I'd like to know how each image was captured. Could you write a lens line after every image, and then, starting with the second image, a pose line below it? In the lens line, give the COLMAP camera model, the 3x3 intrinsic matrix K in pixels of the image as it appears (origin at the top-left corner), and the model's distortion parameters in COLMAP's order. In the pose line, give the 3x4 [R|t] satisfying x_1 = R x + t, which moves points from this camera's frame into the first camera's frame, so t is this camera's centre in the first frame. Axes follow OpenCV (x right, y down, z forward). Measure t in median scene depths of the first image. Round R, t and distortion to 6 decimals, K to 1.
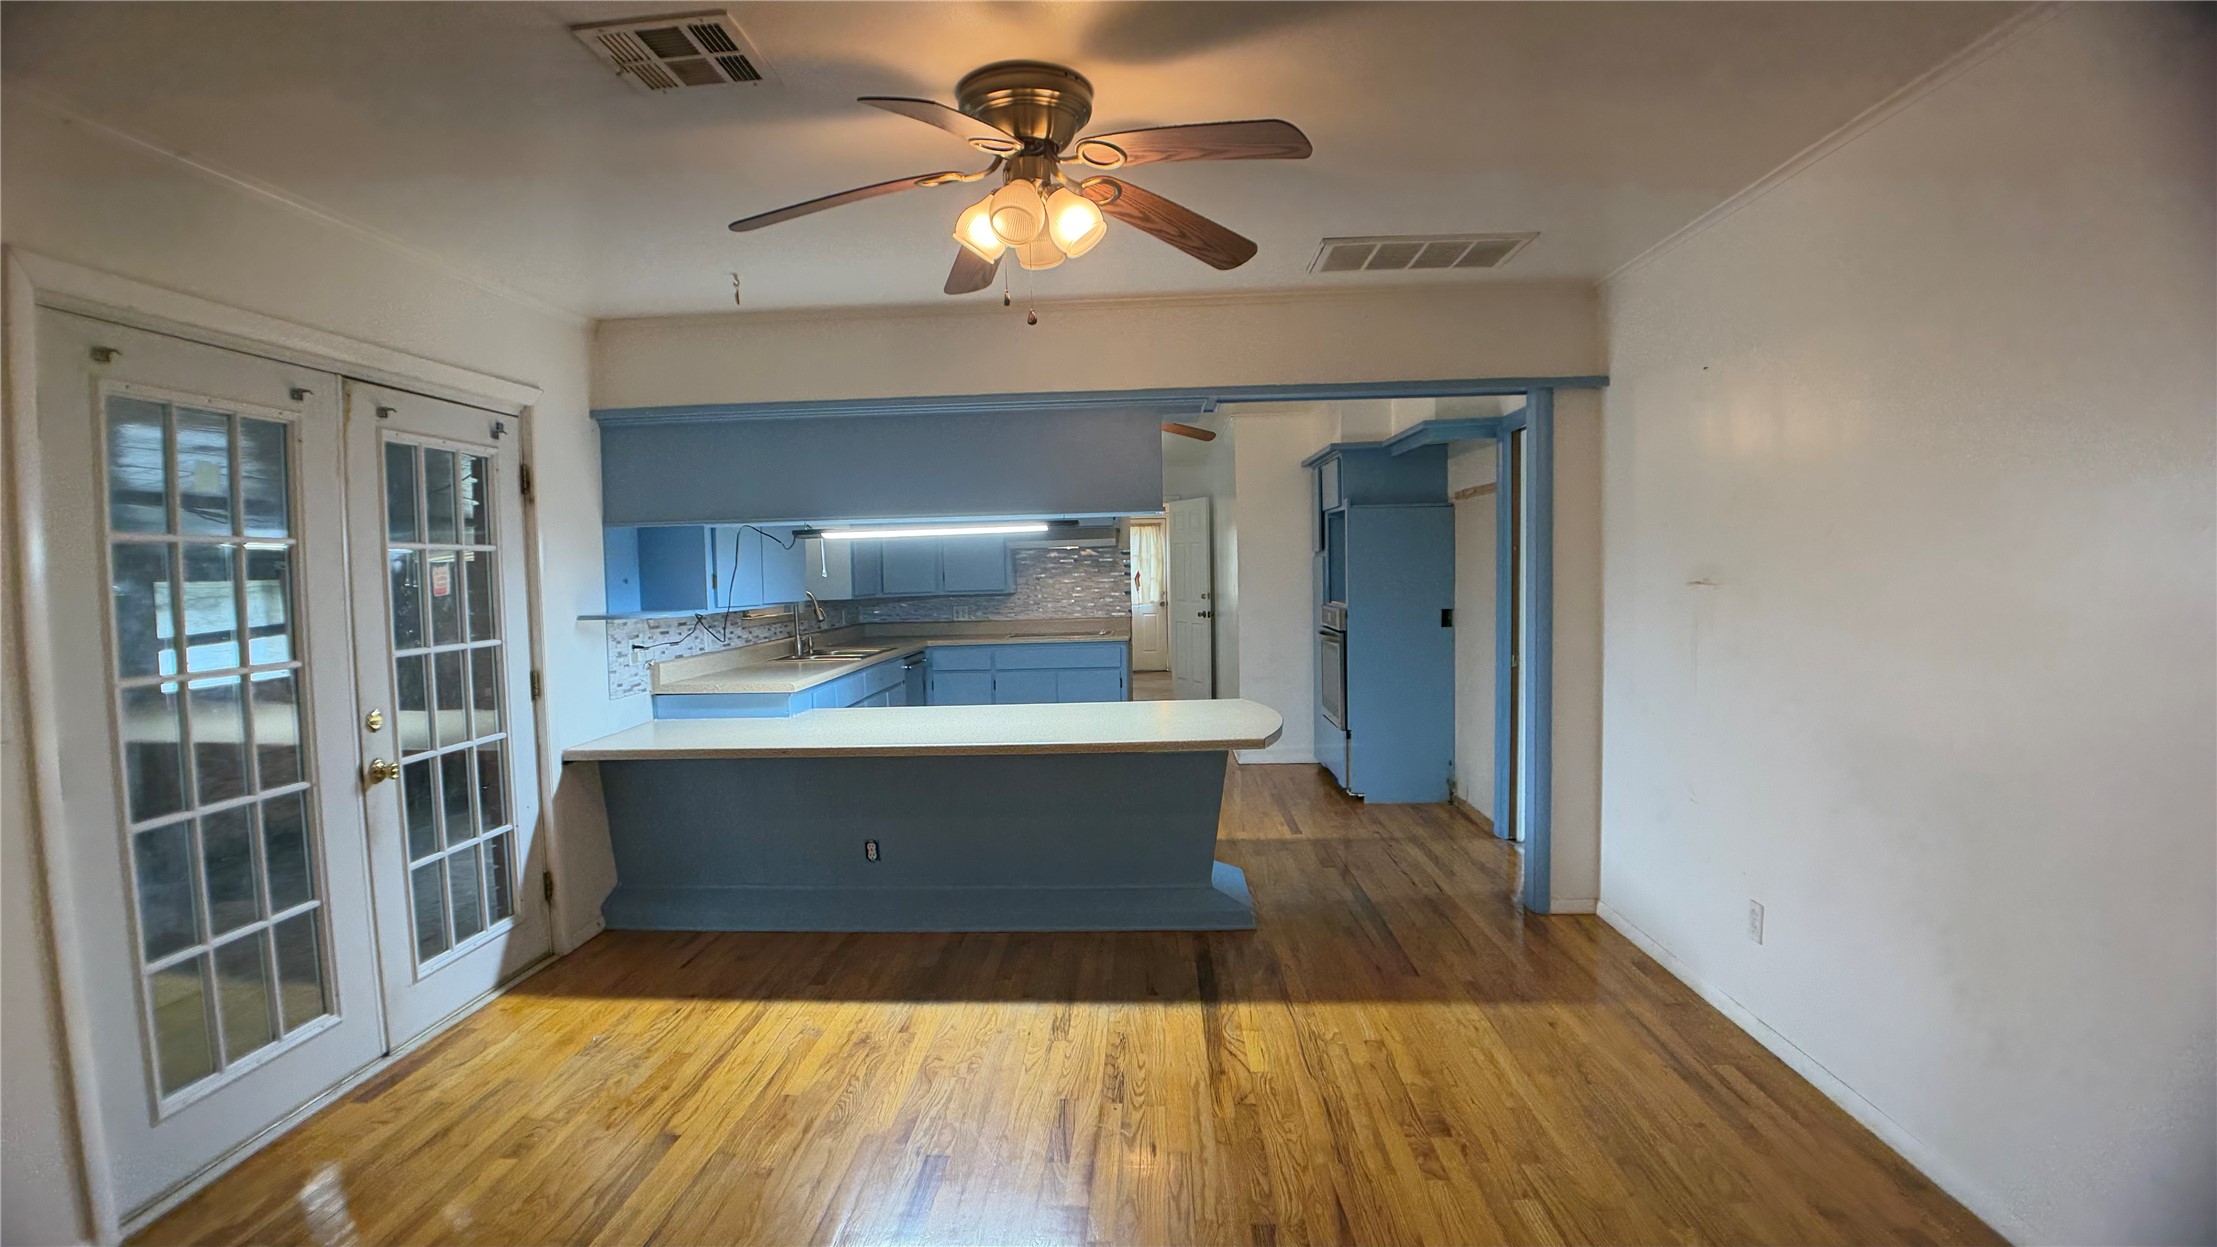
lens RADIAL K [[1074.9, 0, 1101.4], [0, 1074.9, 624.2], [0, 0, 1]] dist [-0.073040, 0.000778]
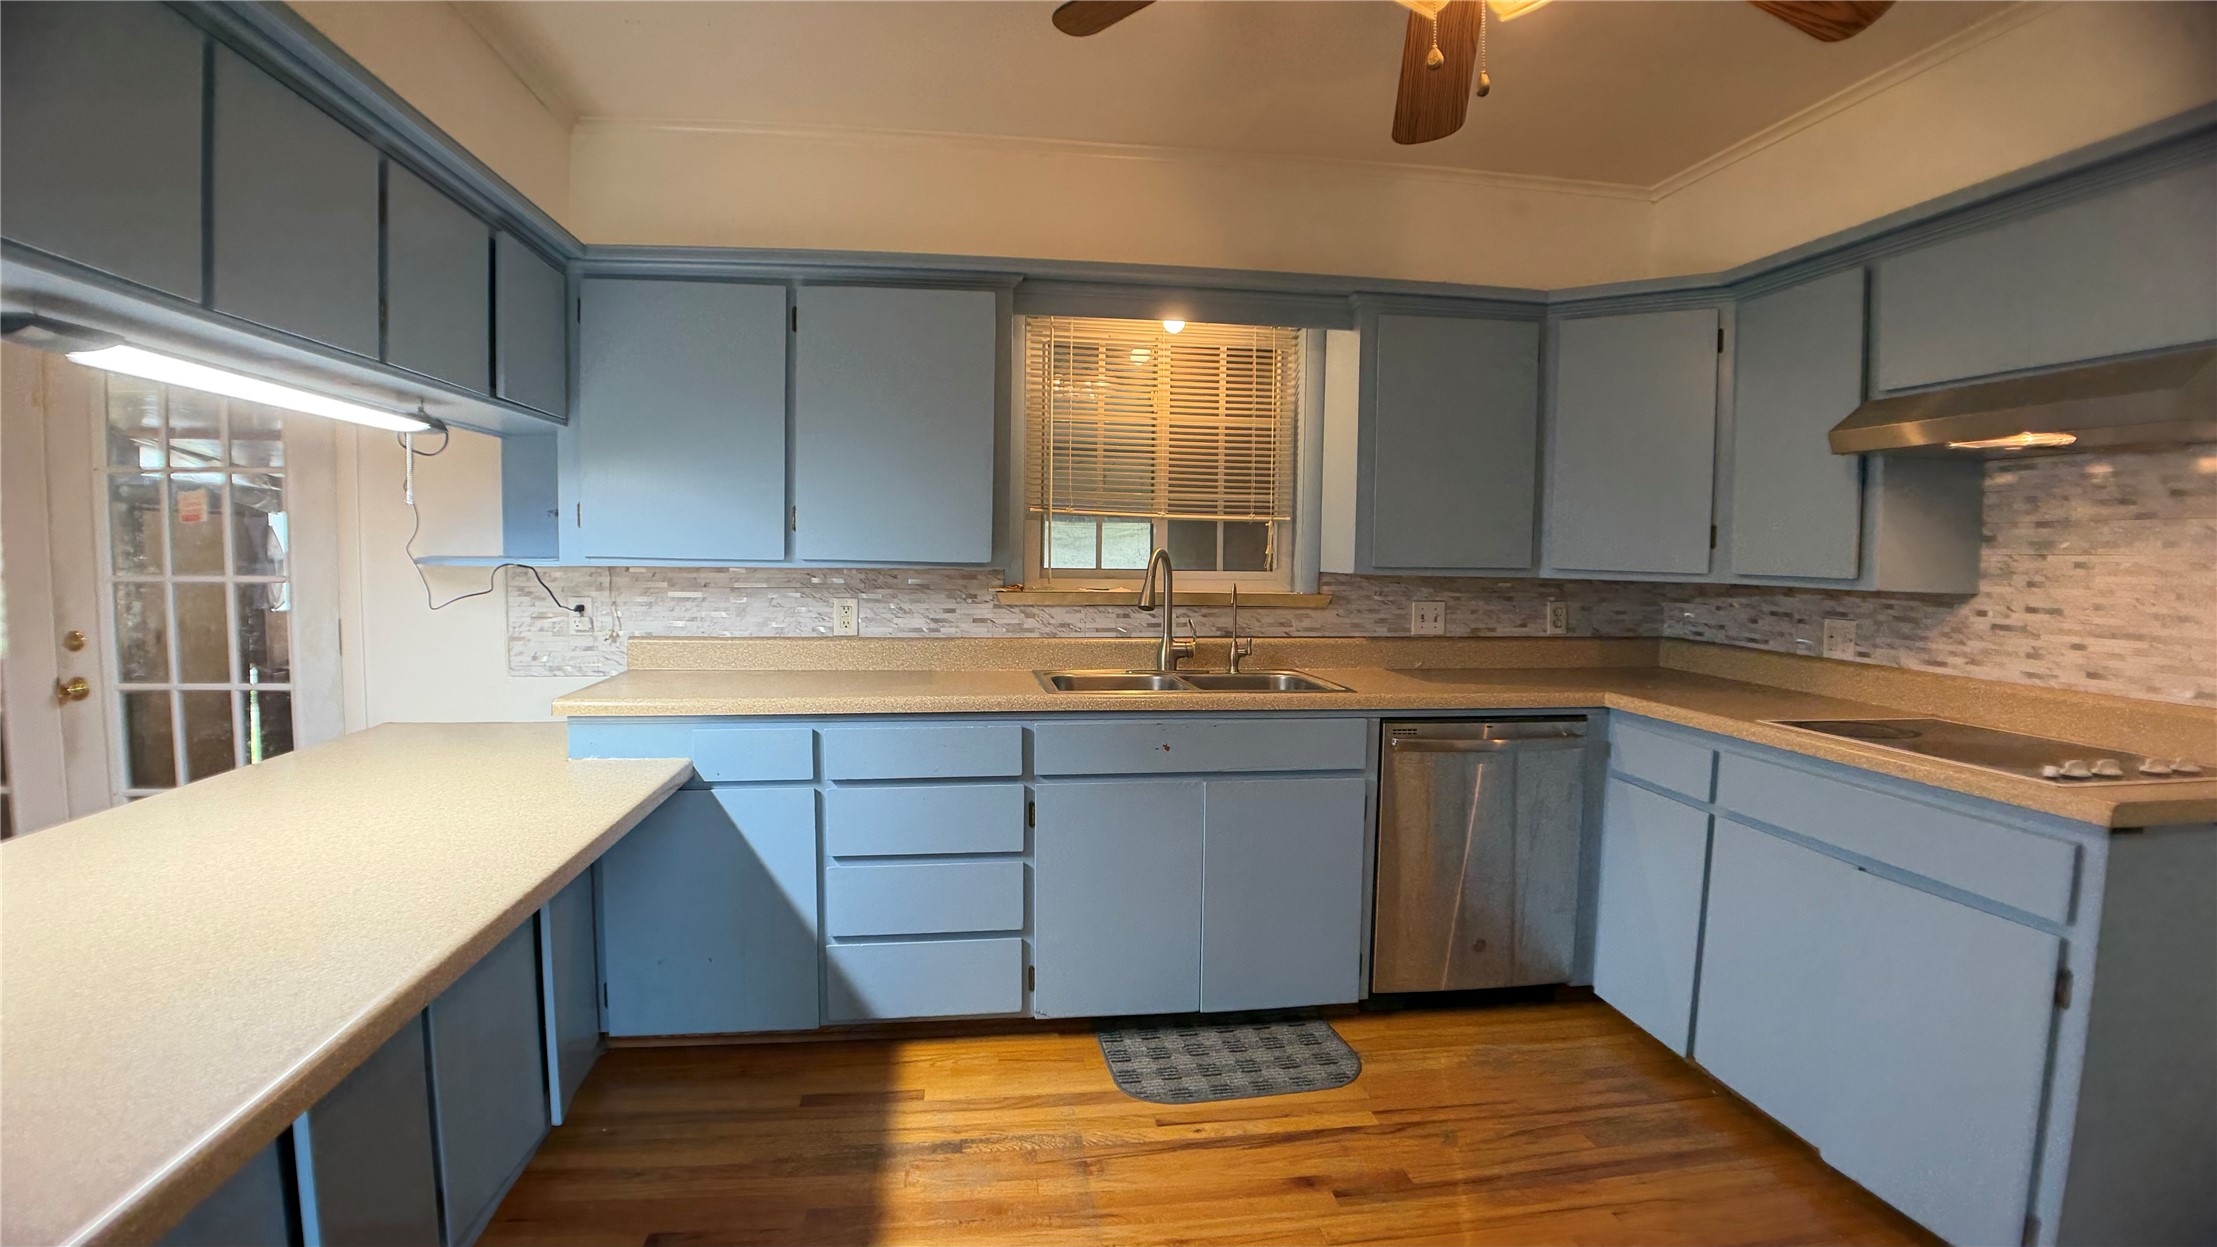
lens RADIAL K [[1074.9, 0, 1101.4], [0, 1074.9, 624.2], [0, 0, 1]] dist [-0.073040, 0.000778]
pose [[0.188696, 0.097189, -0.977214, 0.222362], [-0.068020, 0.993994, 0.085724, -0.037569], [0.979677, 0.050294, 0.194174, 0.879273]]
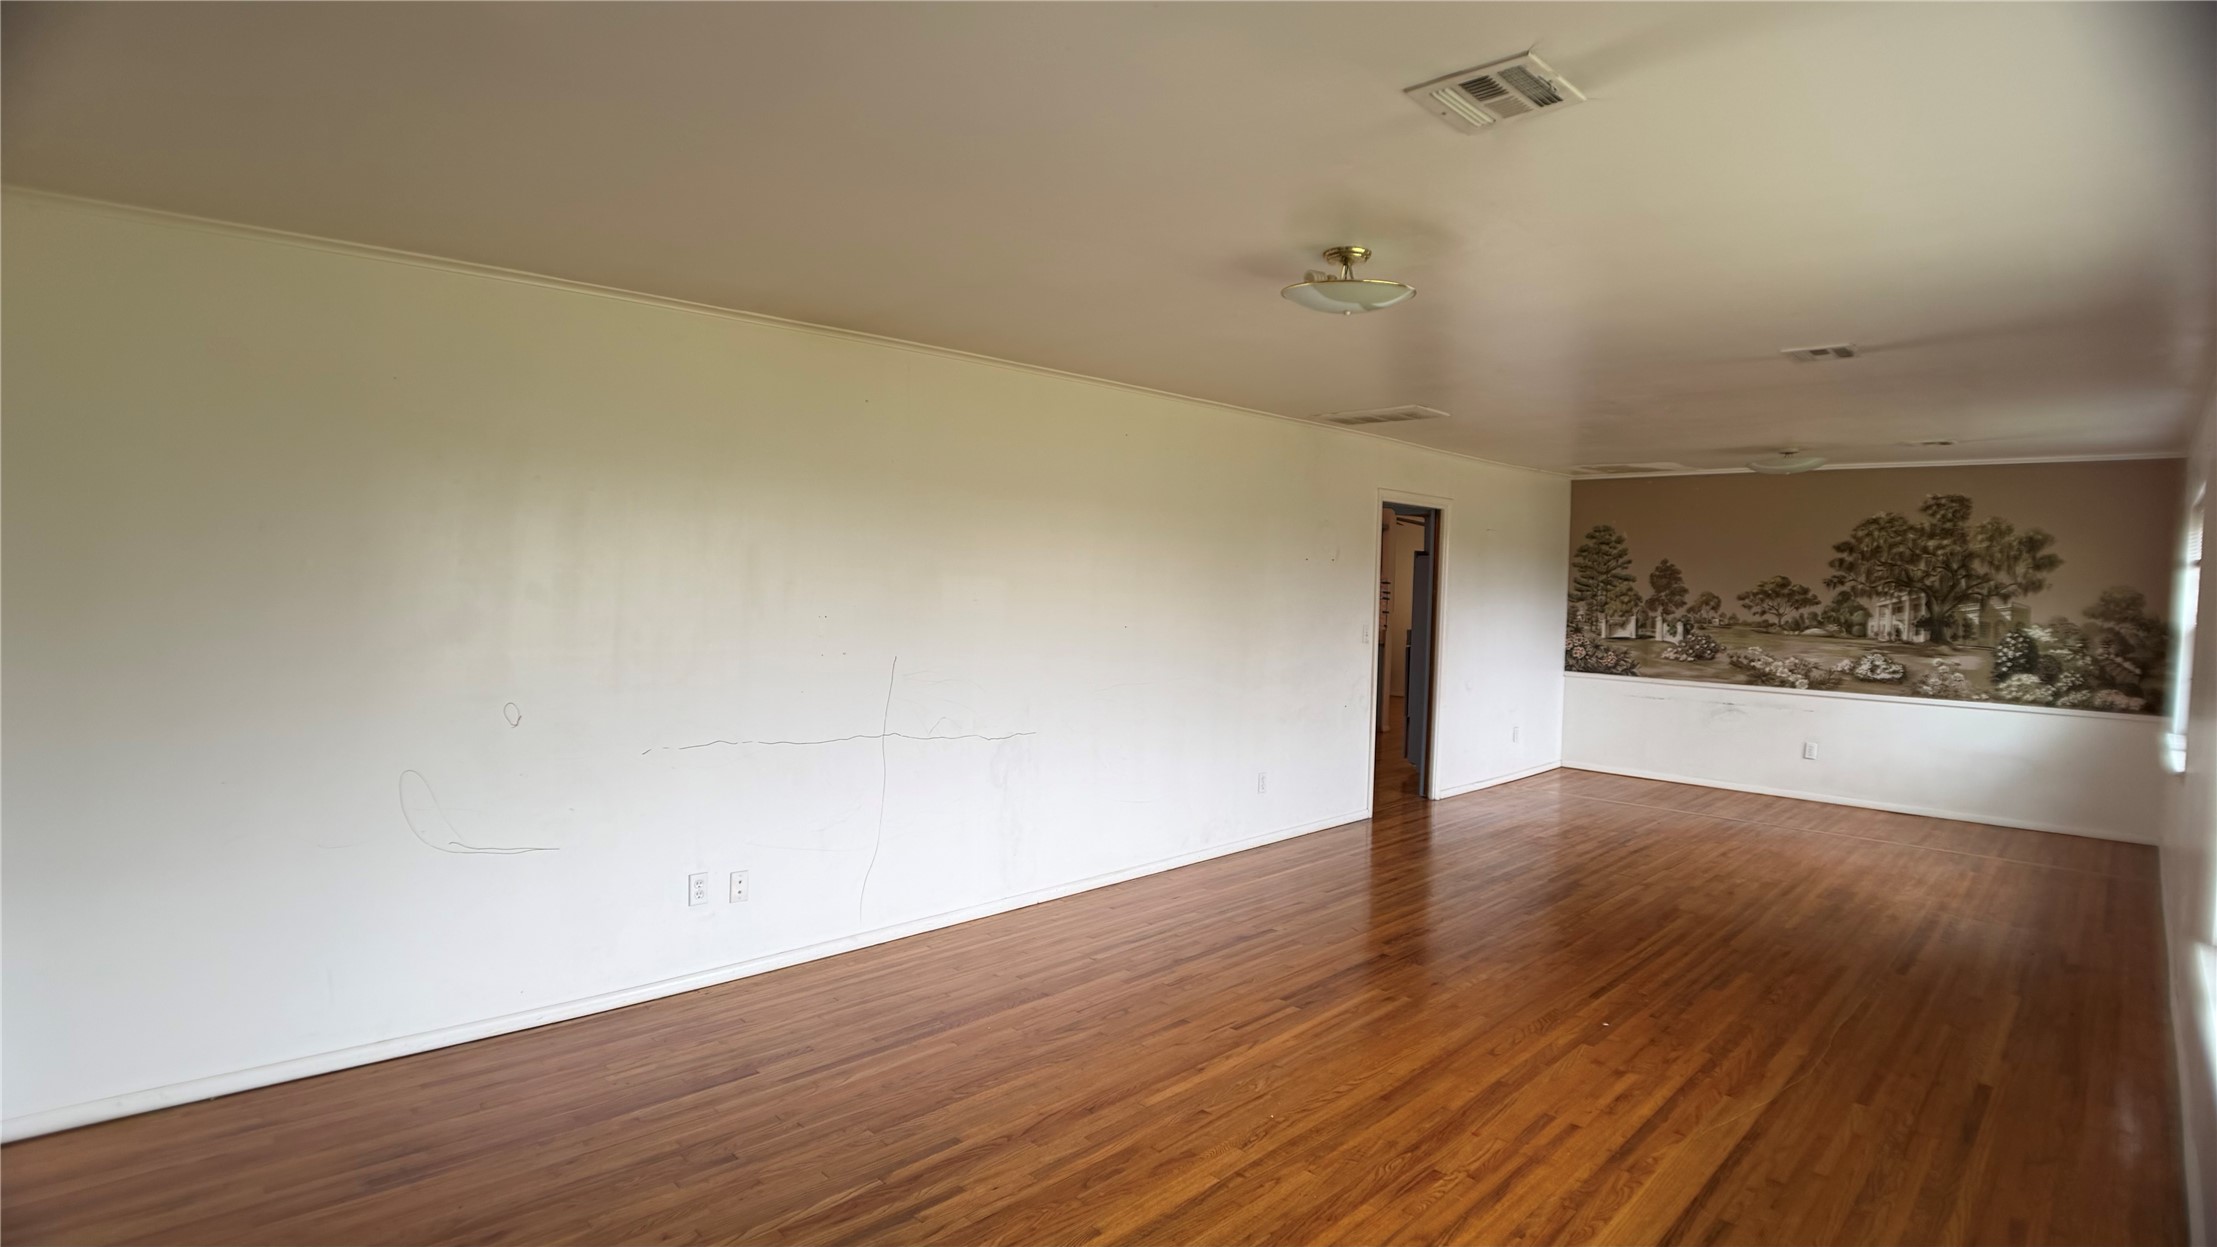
lens RADIAL K [[1069.3, 0, 1098.6], [0, 1069.3, 636.0], [0, 0, 1]] dist [-0.070498, -0.000565]
pose [[0.724018, 0.072196, -0.685993, 0.888671], [-0.076485, 0.996778, 0.024179, -0.013122], [0.685528, 0.034961, 0.727207, -0.278393]]
